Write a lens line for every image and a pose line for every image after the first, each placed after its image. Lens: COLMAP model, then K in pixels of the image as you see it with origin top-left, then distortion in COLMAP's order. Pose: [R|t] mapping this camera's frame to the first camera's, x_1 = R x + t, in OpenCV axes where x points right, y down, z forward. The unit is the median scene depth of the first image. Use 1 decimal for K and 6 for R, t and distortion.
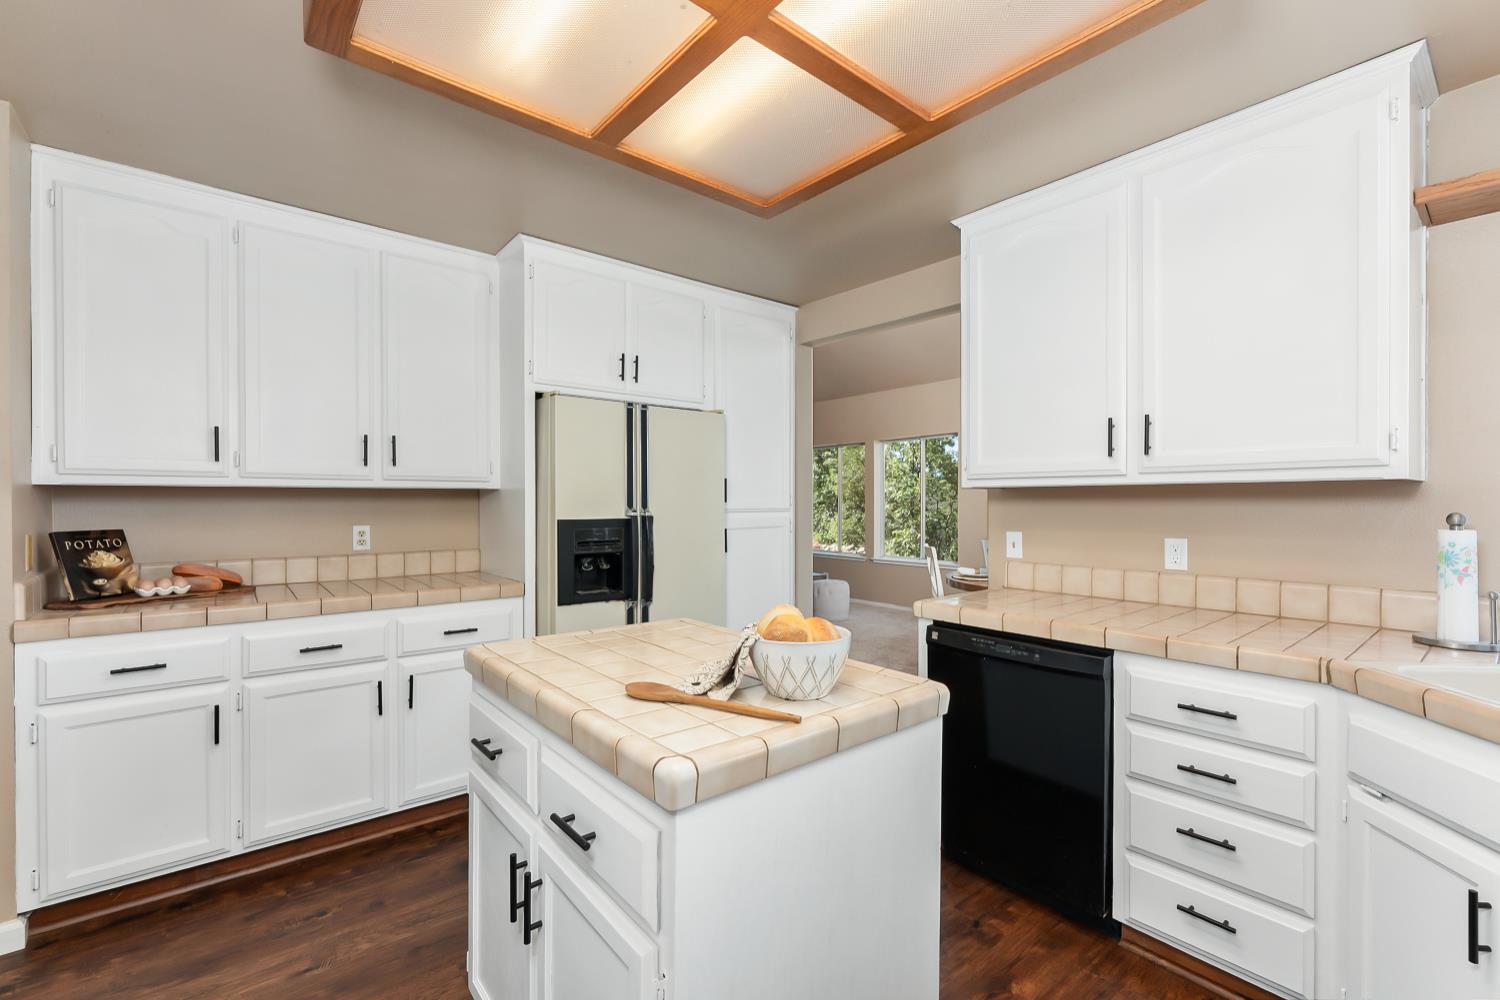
lens RADIAL K [[646.5, 0, 750.0], [0, 646.5, 500.0], [0, 0, 1]] dist [-0.000253, -0.000221]
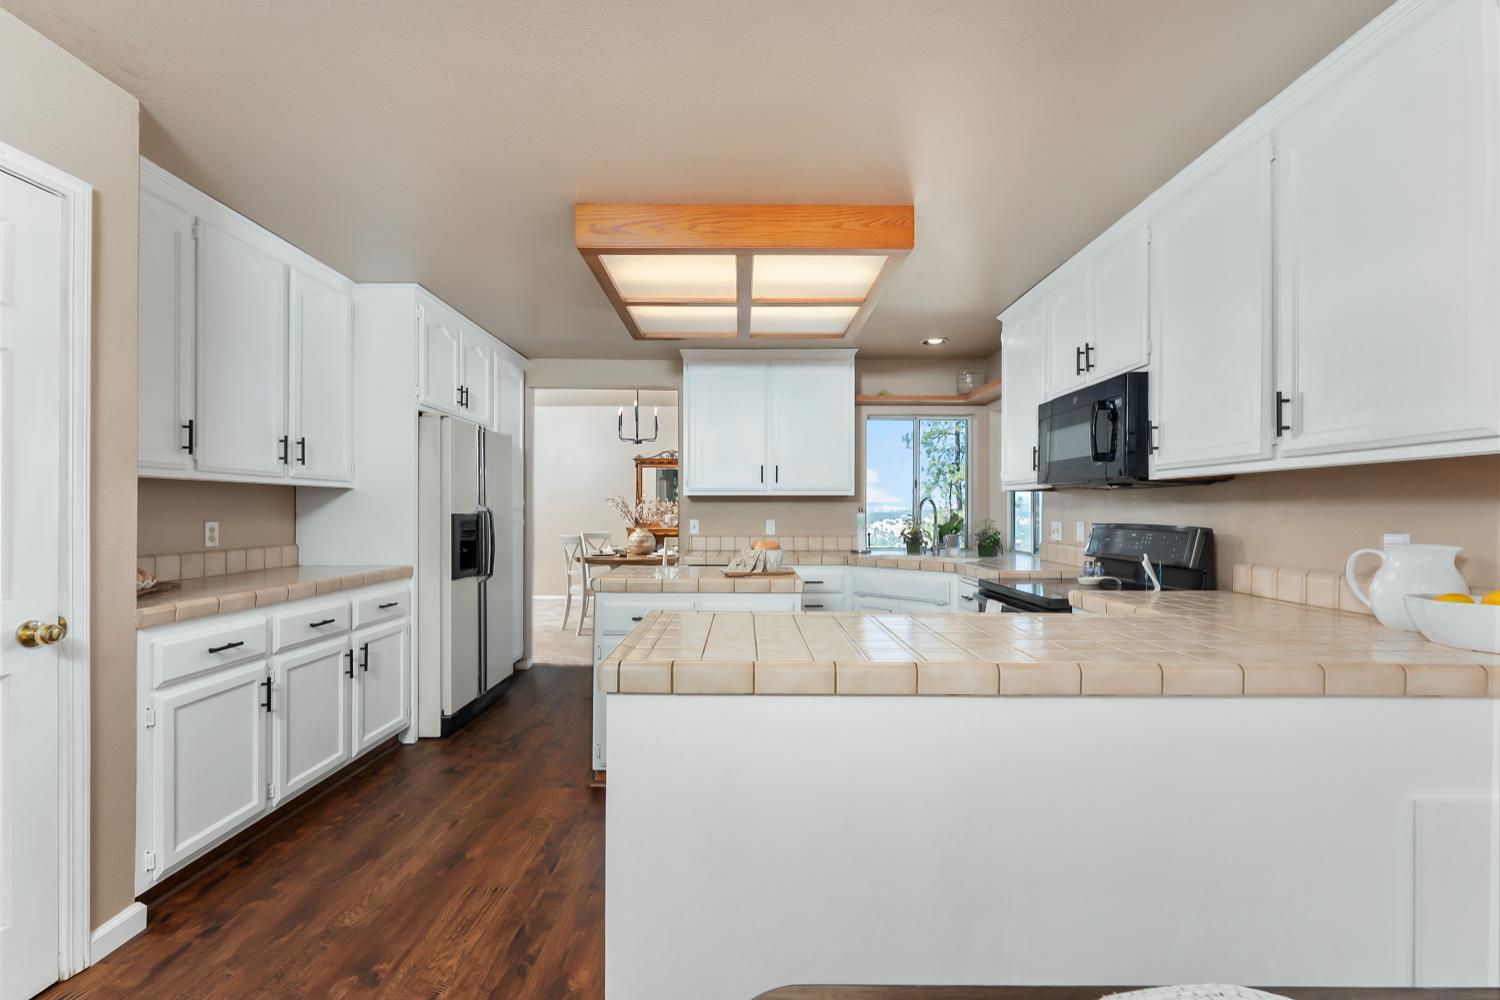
lens RADIAL K [[624.3, 0, 750.0], [0, 624.3, 500.0], [0, 0, 1]] dist [0.000060, 0.000078]
pose [[0.632383, 0.013831, 0.774532, -1.039407], [-0.003145, 0.999878, -0.015287, 0.023384], [-0.774649, 0.007231, 0.632350, -0.297693]]
